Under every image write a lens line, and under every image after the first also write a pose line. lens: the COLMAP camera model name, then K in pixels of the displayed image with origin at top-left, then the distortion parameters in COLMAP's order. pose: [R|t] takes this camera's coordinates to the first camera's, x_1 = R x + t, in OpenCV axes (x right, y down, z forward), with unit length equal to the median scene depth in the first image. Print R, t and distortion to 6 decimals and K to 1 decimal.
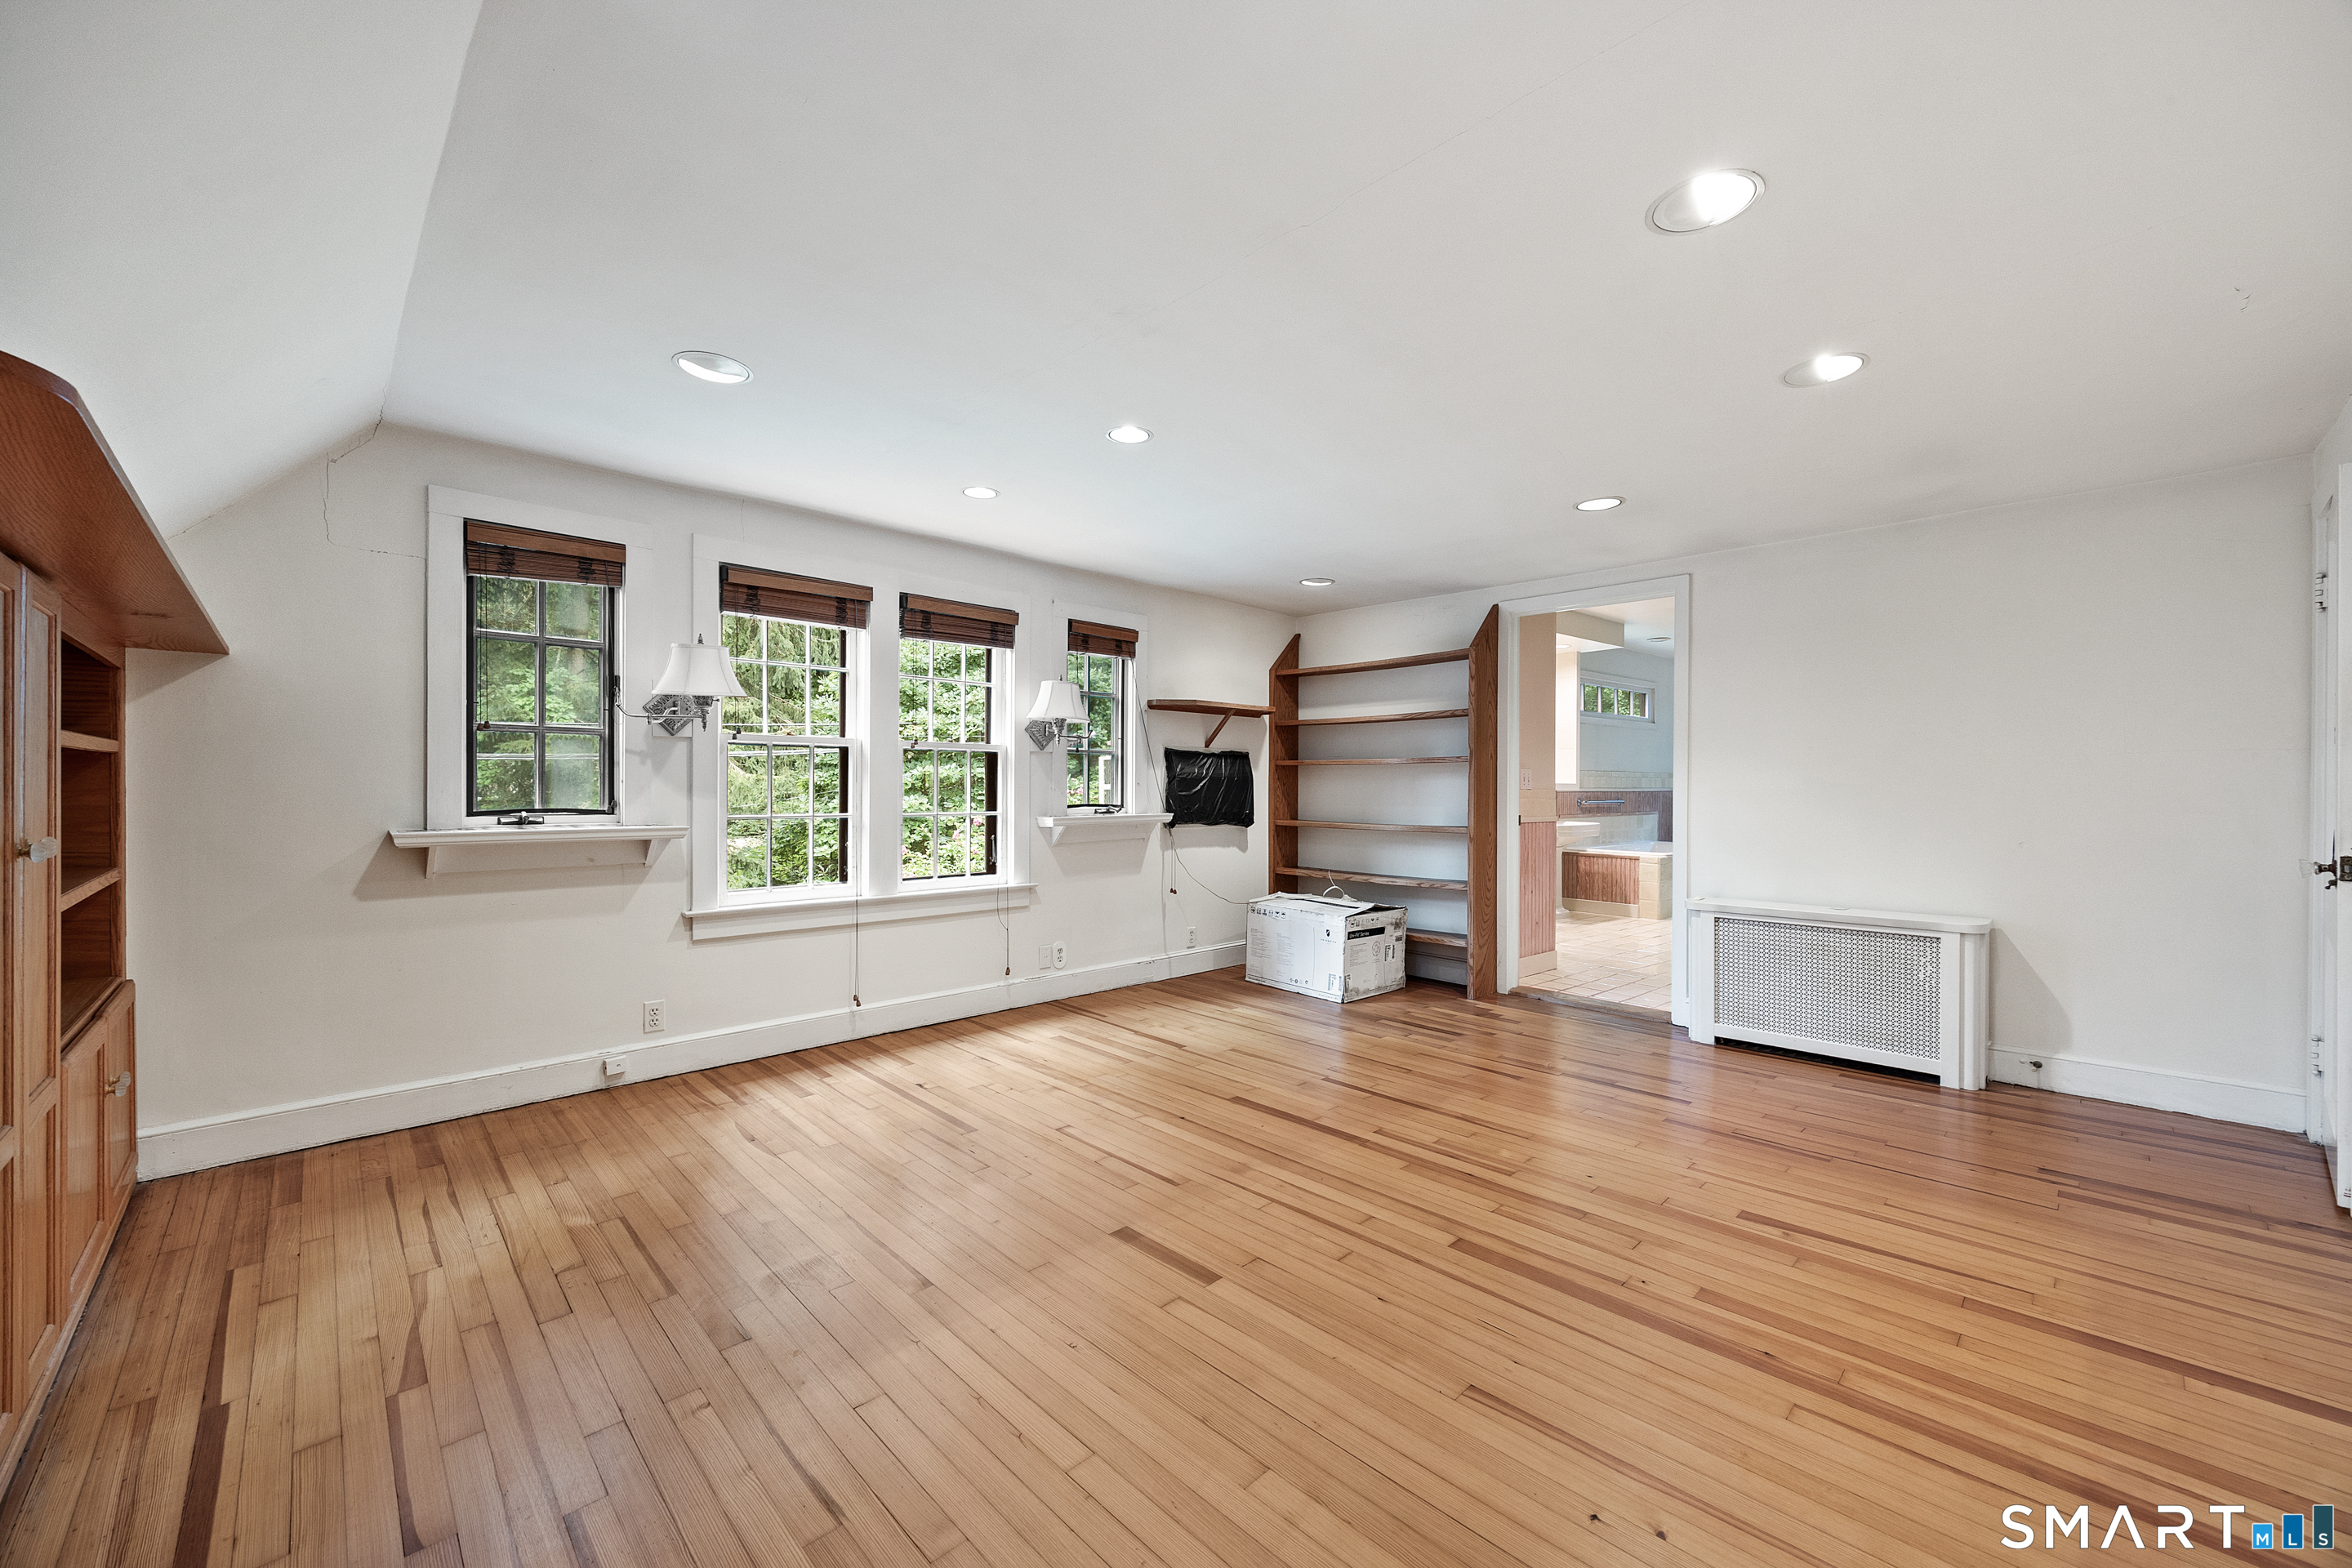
lens RADIAL K [[907.6, 0, 1198.8], [0, 907.6, 786.8], [0, 0, 1]] dist [-0.007276, 0.000301]
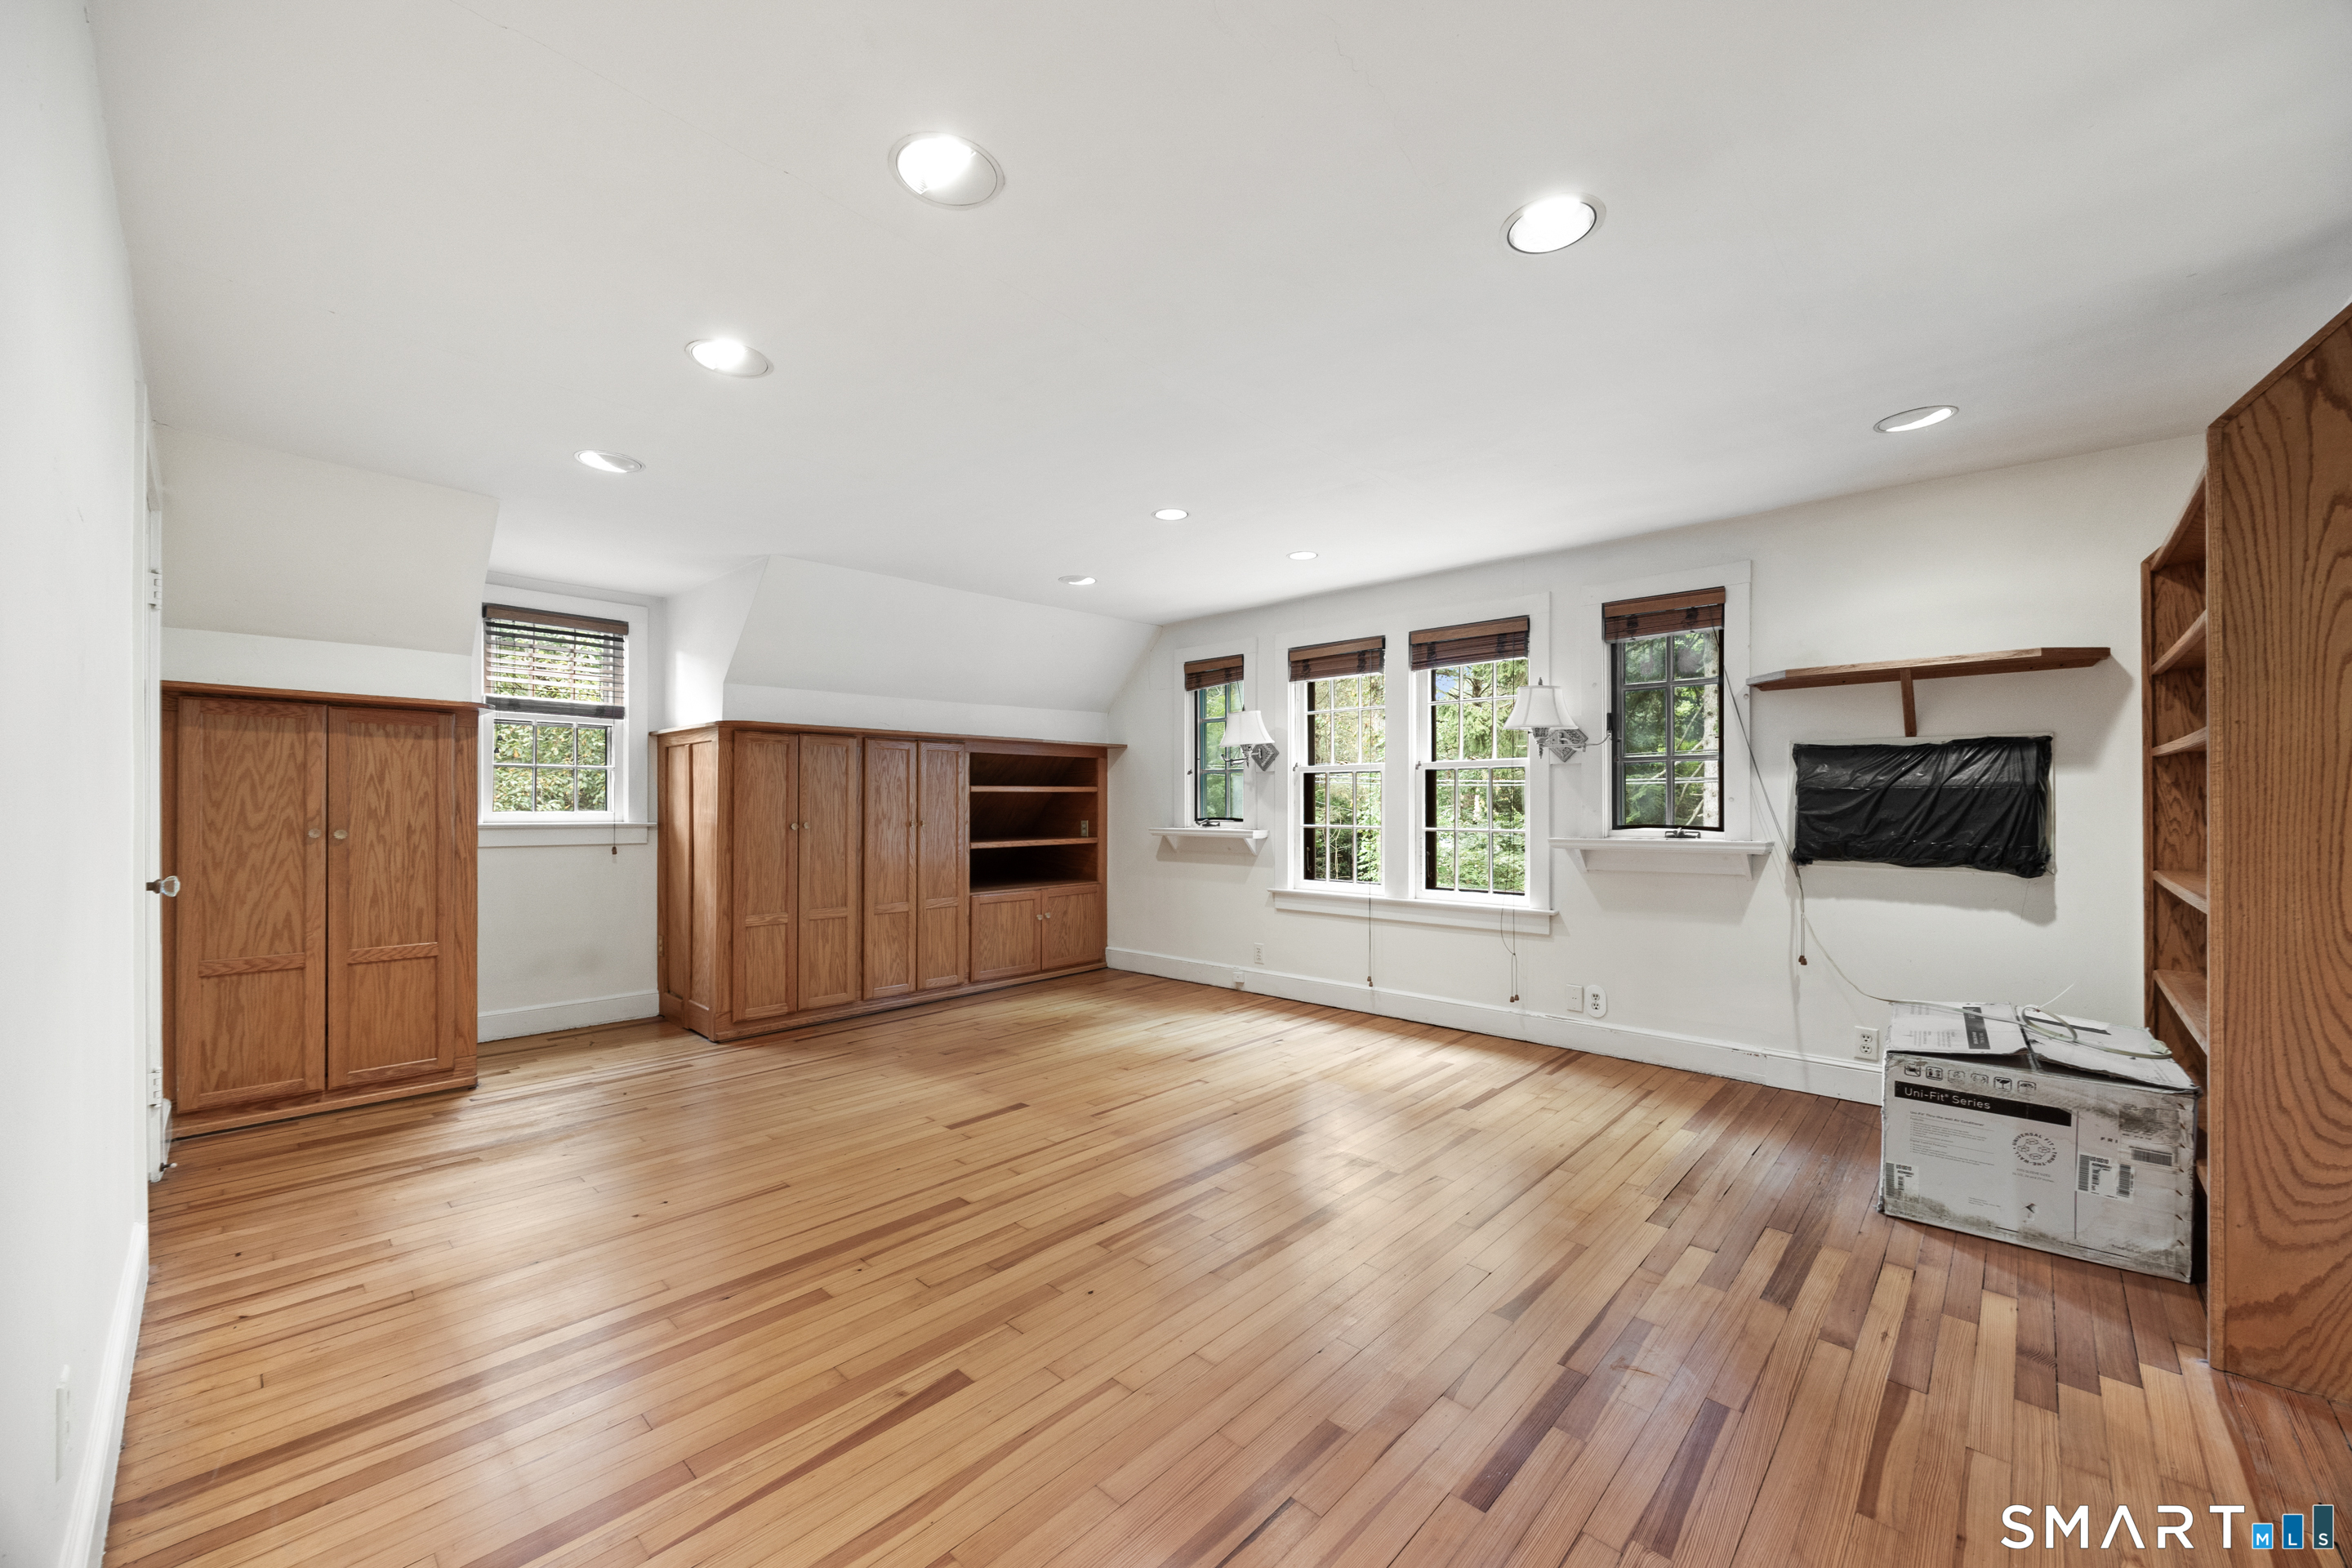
lens RADIAL K [[912.0, 0, 1176.0], [0, 912.0, 784.0], [0, 0, 1]] dist [-0.006645, -0.000018]
pose [[0.037204, -0.025013, -0.998995, 0.889490], [0.002211, 0.999686, -0.024948, 0.003155], [0.999305, -0.001280, 0.037248, 0.747085]]
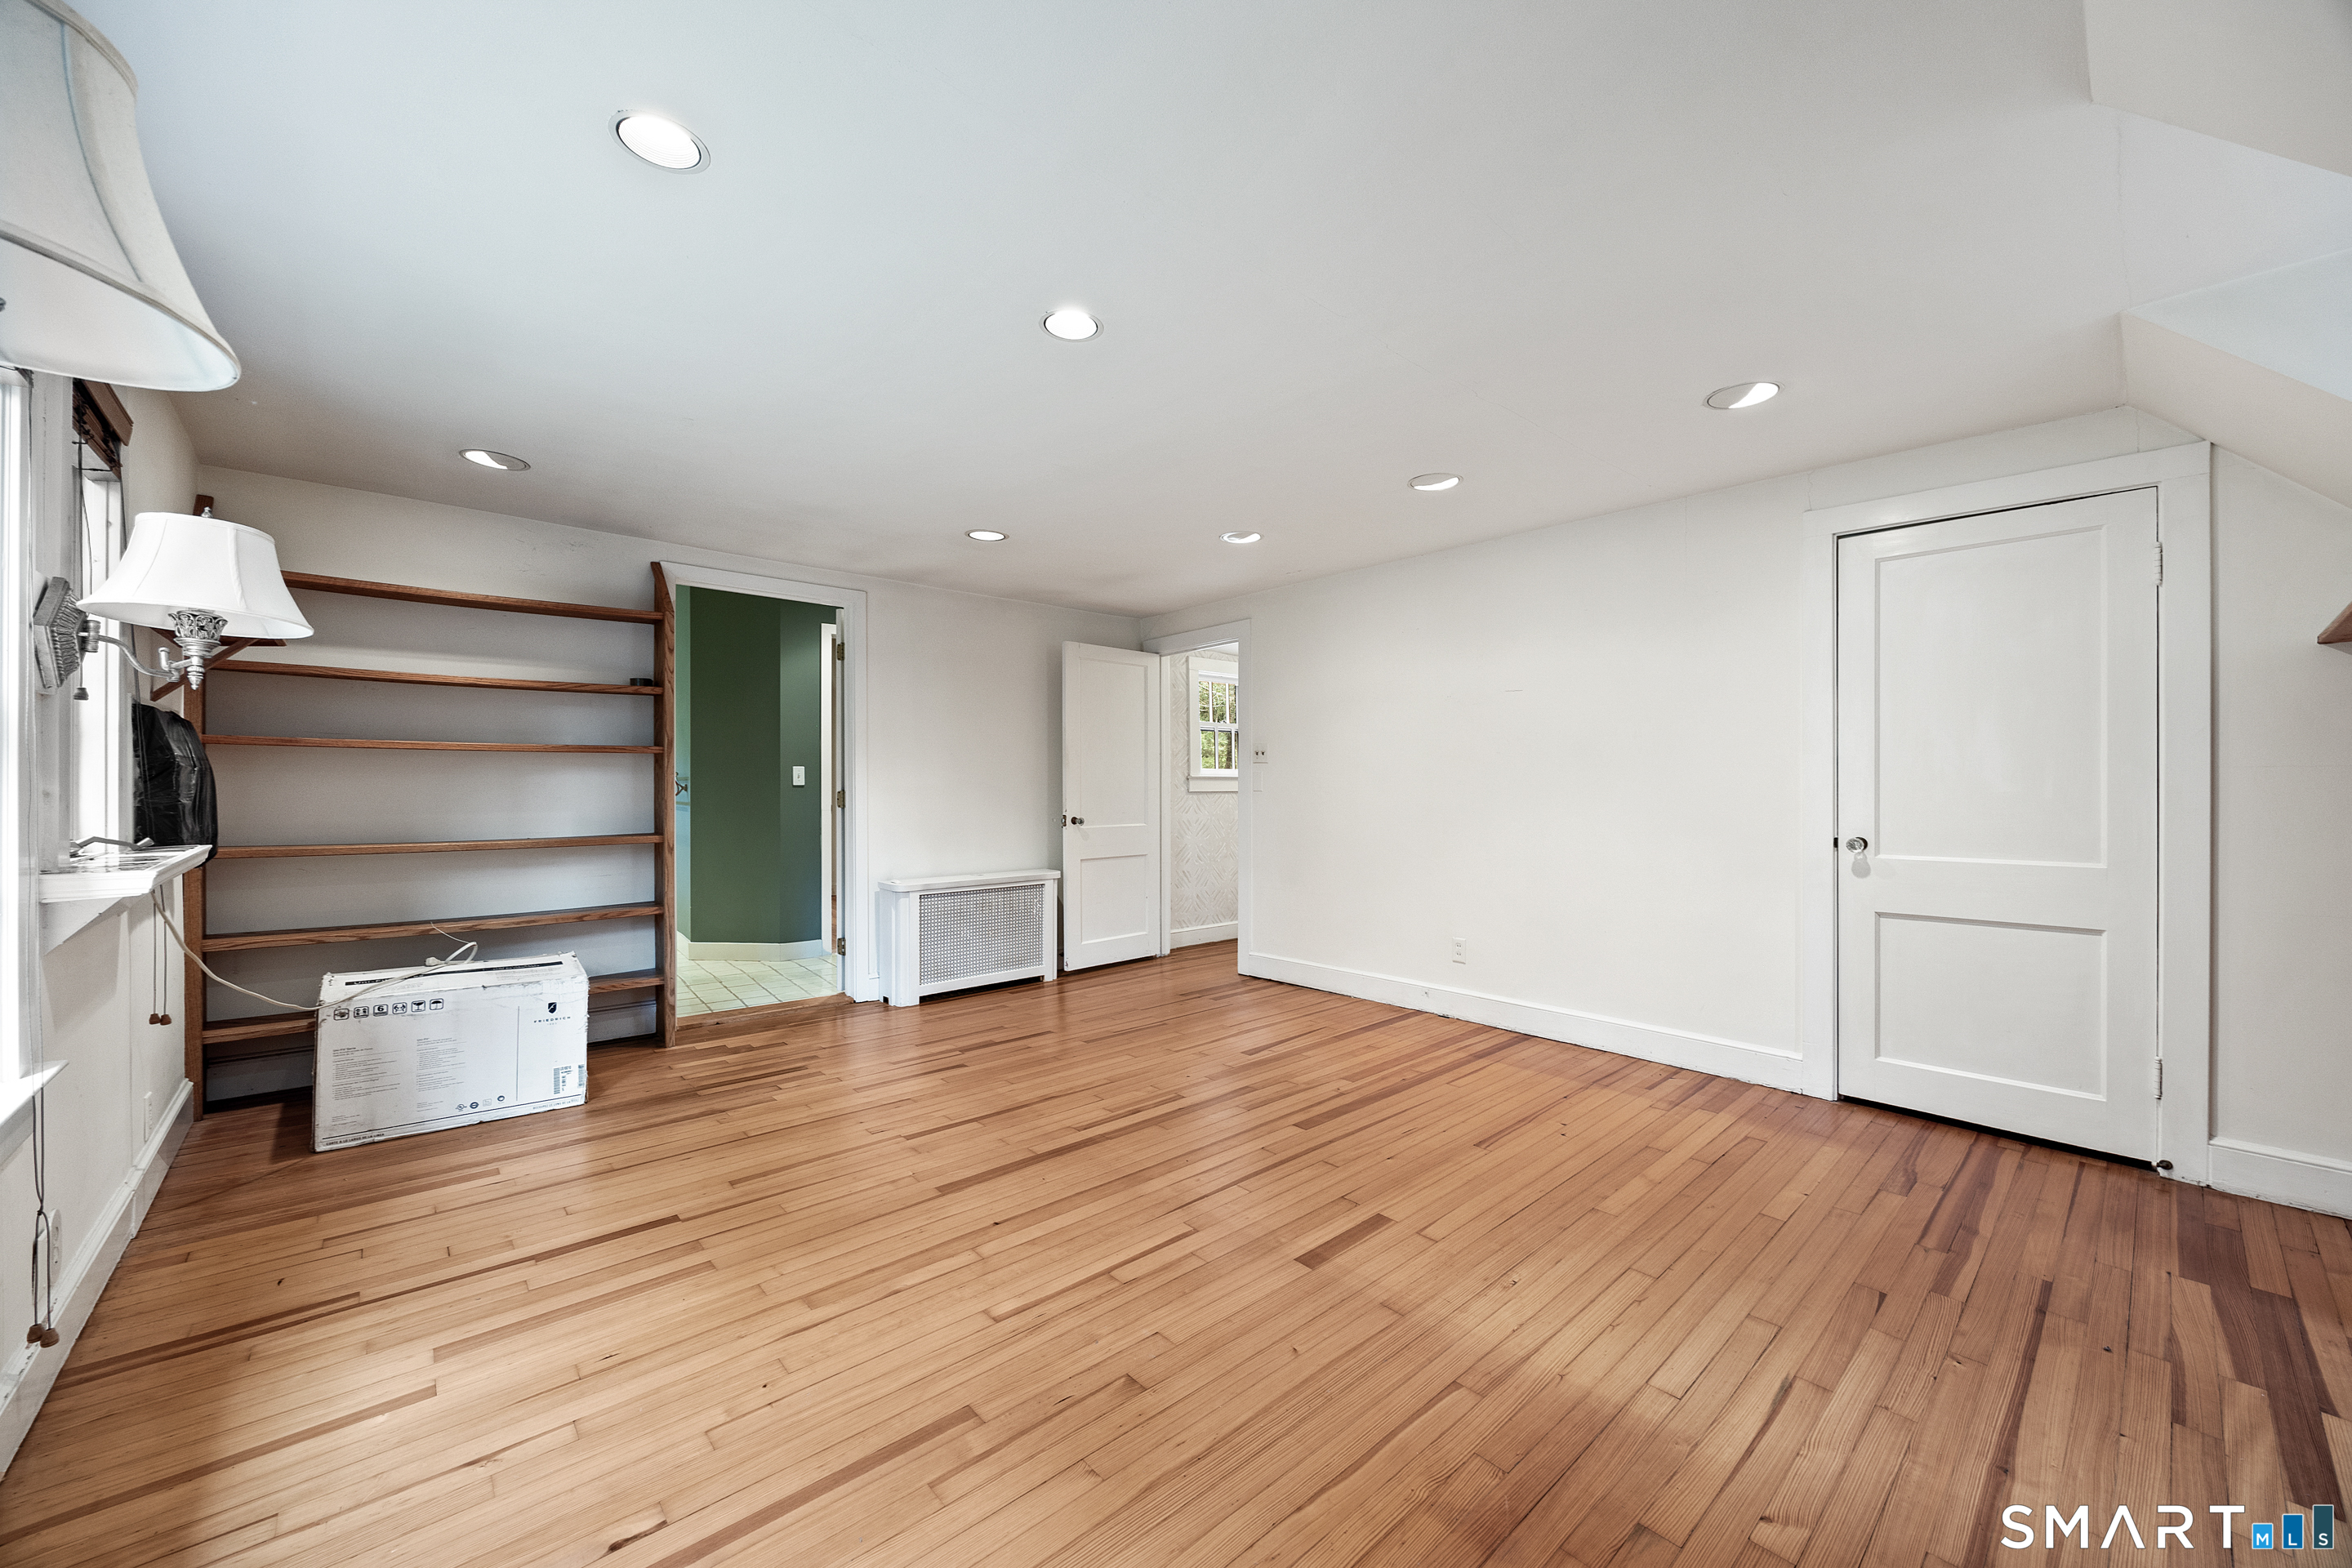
lens RADIAL K [[891.5, 0, 1176.0], [0, 891.5, 784.0], [0, 0, 1]] dist [-0.000953, 0.000042]
pose [[0.049631, -0.004860, 0.998756, -0.634911], [-0.000272, 0.999988, 0.004880, -0.006913], [-0.998768, -0.000514, 0.049629, 0.681160]]
